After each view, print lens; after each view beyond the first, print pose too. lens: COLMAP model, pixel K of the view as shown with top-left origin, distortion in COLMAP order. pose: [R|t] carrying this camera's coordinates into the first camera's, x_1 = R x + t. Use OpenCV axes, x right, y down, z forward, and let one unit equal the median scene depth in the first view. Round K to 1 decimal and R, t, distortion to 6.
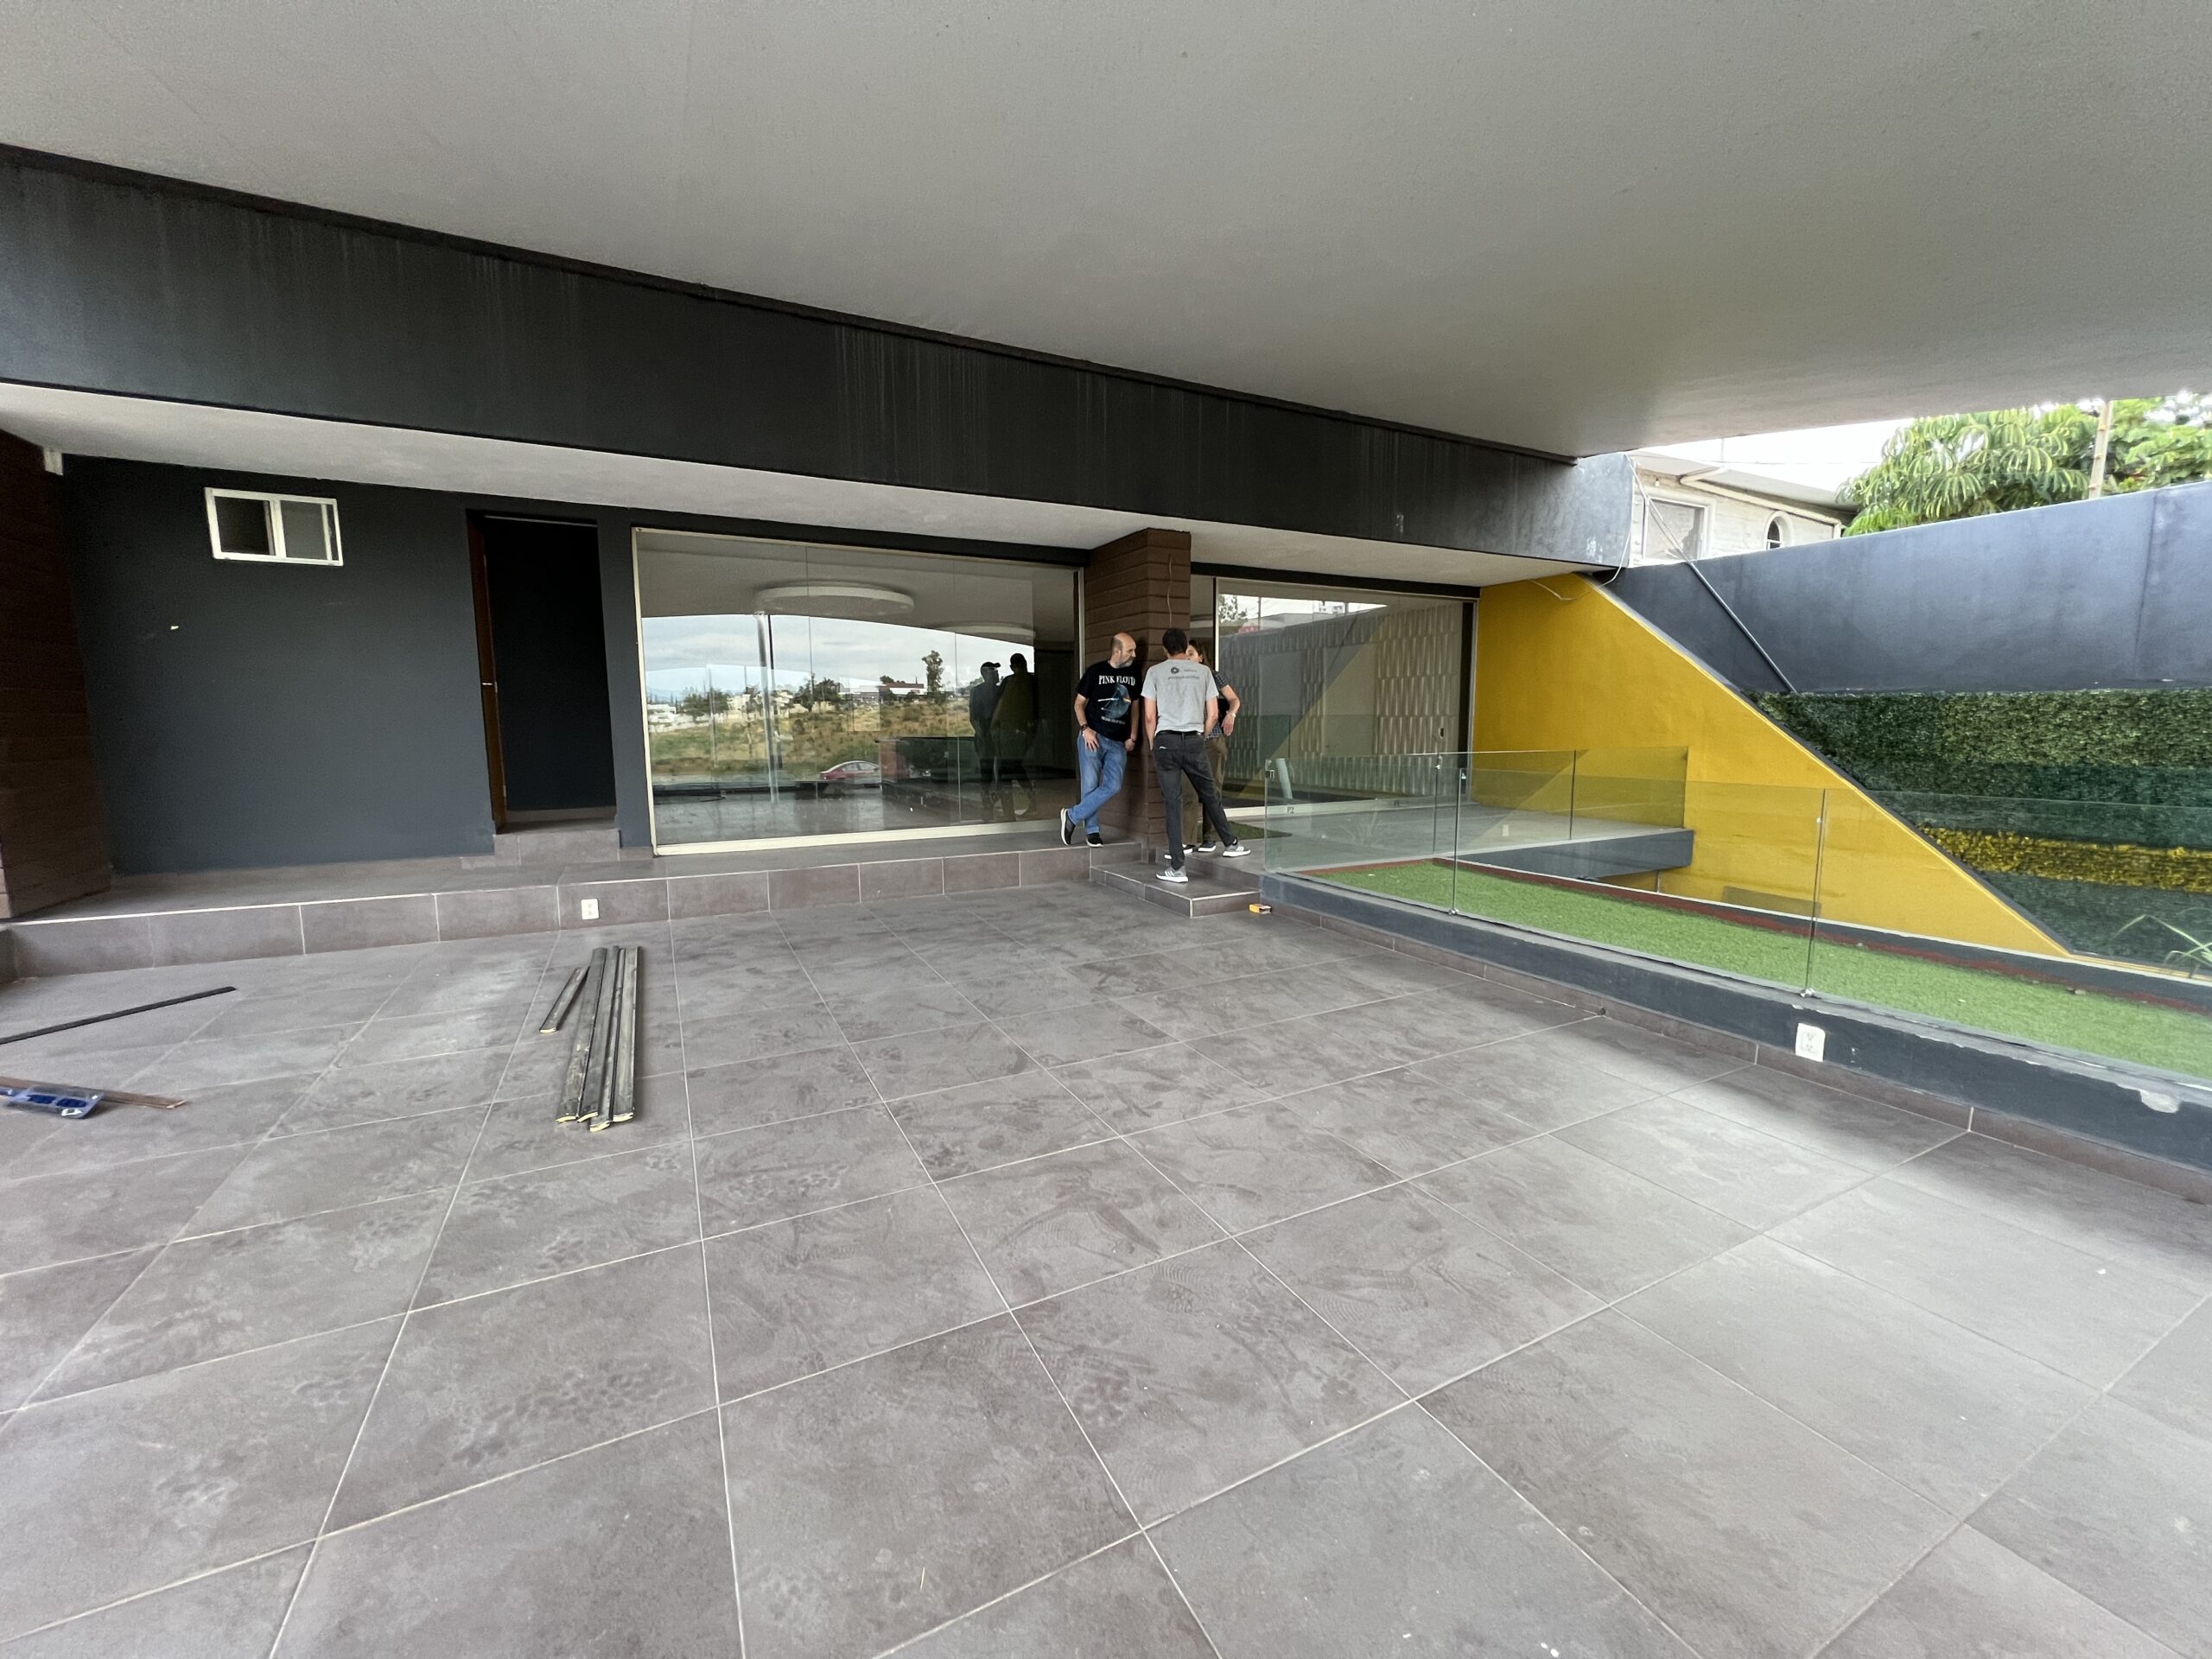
lens RADIAL K [[894.8, 0, 1106.0], [0, 894.8, 829.5], [0, 0, 1]] dist [-0.001761, -0.000234]
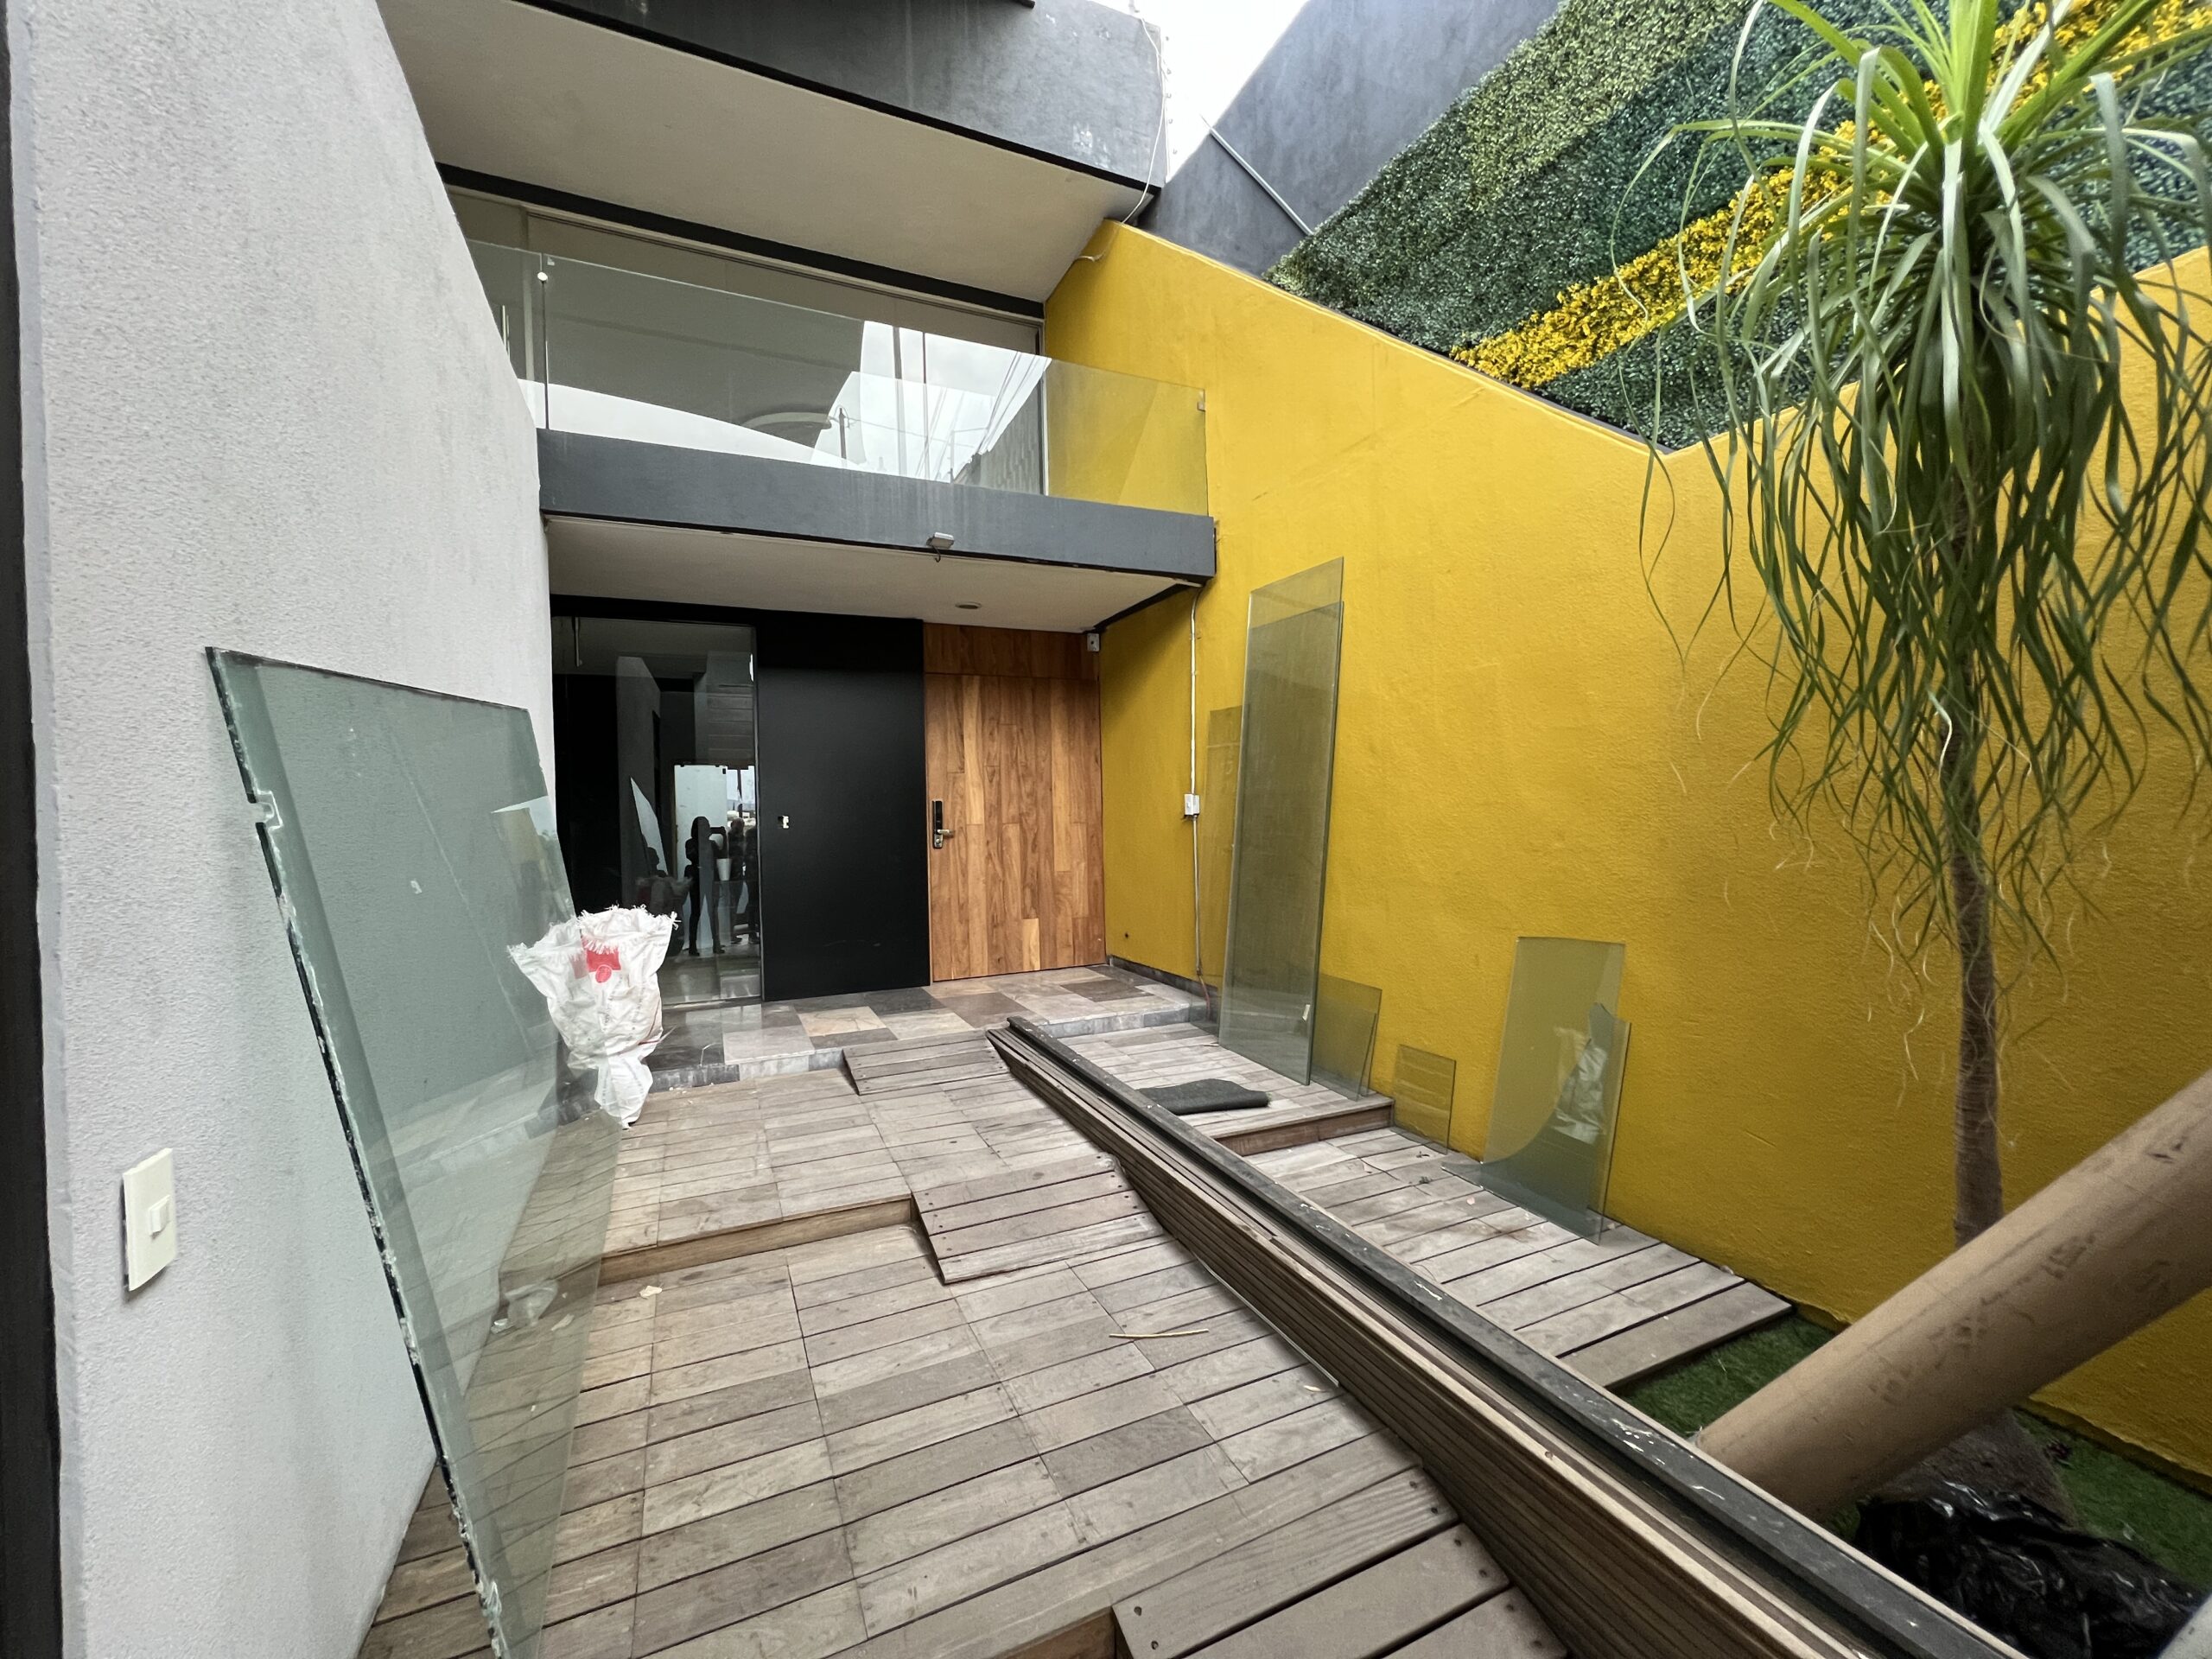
lens RADIAL K [[886.7, 0, 1100.0], [0, 886.7, 827.0], [0, 0, 1]] dist [0.000310, 0.000634]
pose [[0.998462, -0.022266, -0.050765, 0.614752], [0.016988, 0.994627, -0.102124, 0.275451], [0.052766, 0.101105, 0.993475, 0.424144]]
